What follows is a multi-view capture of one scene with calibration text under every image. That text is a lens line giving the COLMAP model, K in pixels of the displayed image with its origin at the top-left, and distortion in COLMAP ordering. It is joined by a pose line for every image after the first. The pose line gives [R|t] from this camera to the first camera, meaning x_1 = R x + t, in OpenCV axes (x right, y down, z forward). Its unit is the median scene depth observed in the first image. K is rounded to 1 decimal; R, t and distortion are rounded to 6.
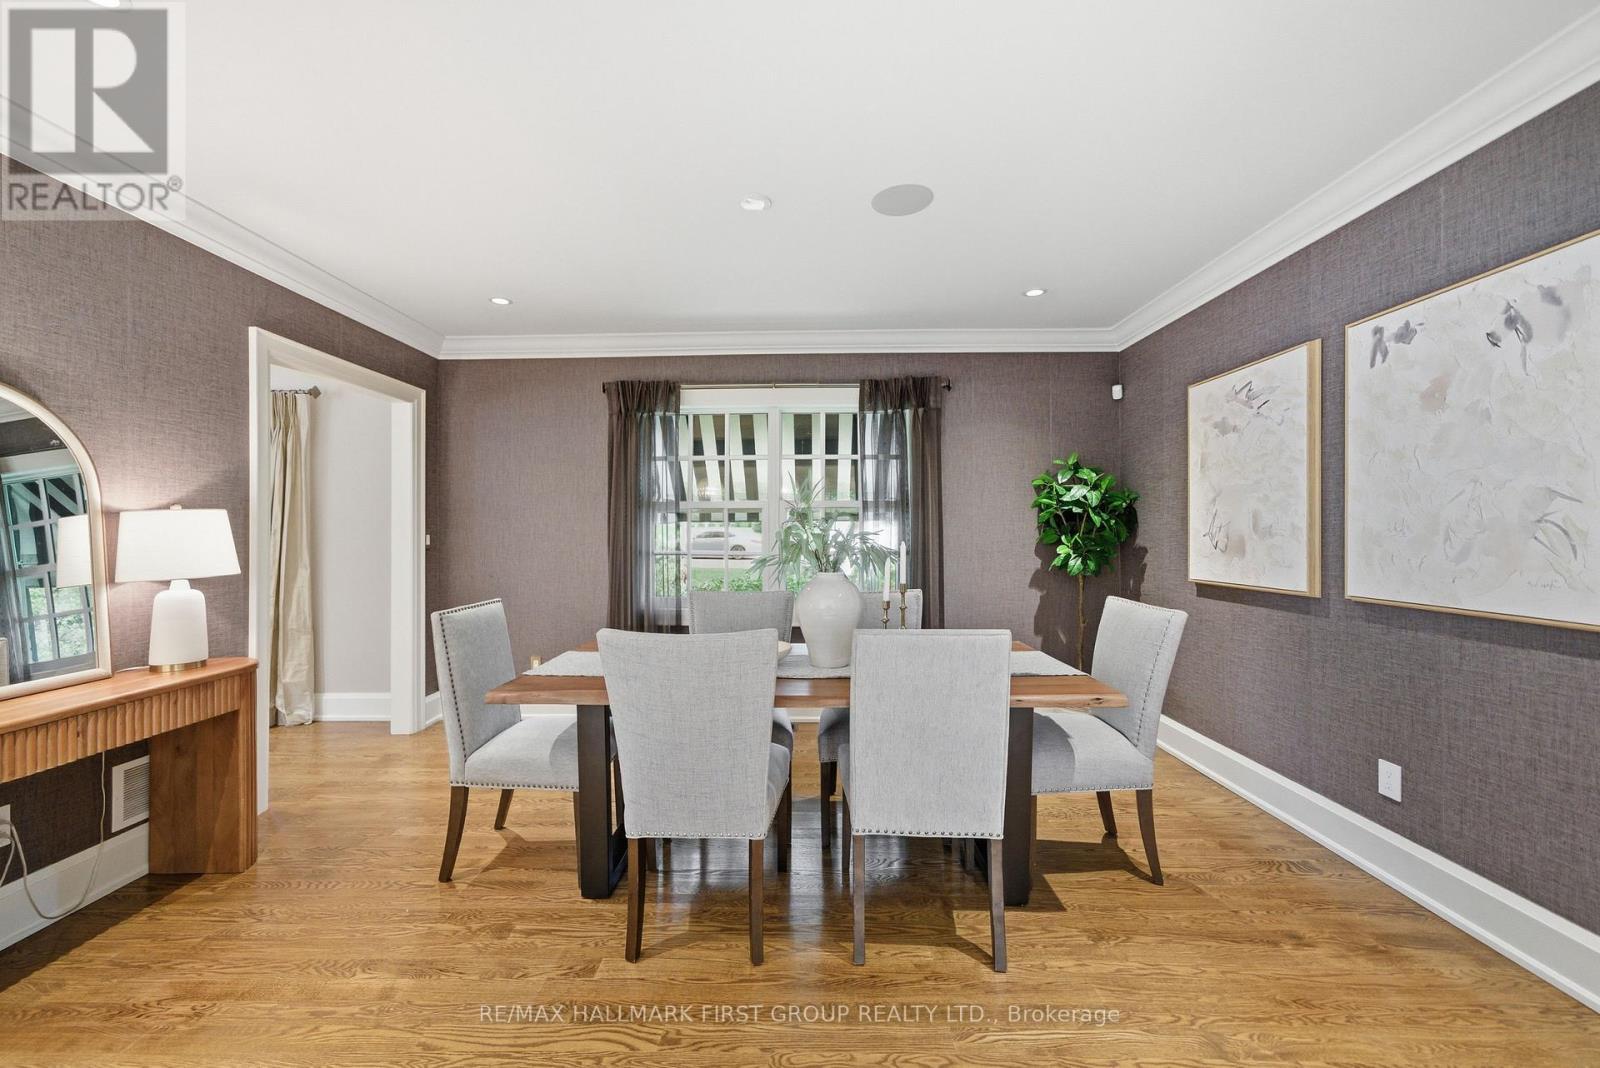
lens RADIAL K [[617.0, 0, 792.5], [0, 617.0, 534.4], [0, 0, 1]] dist [0.002282, 0.000161]
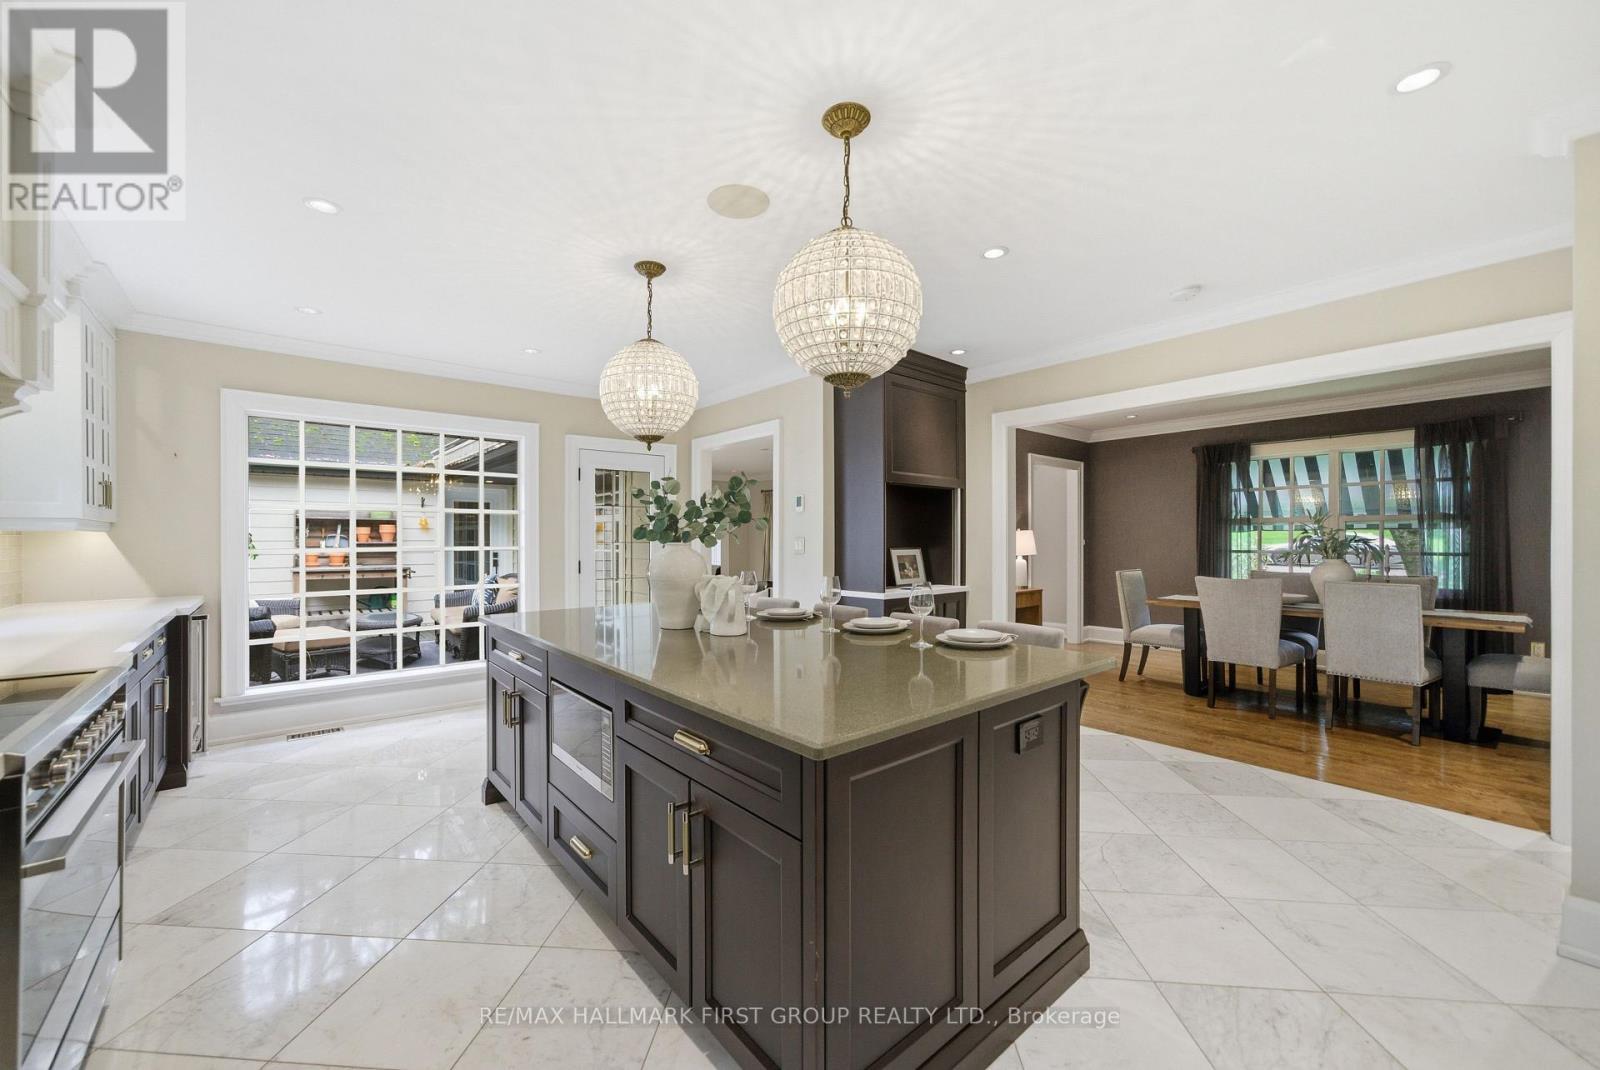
lens RADIAL K [[617.0, 0, 792.5], [0, 617.0, 535.4], [0, 0, 1]] dist [0.002282, 0.000161]
pose [[0.651702, -0.000825, -0.758474, 0.247248], [-0.006958, 0.999951, -0.007067, 0.006366], [0.758443, 0.009883, 0.651665, -0.884574]]
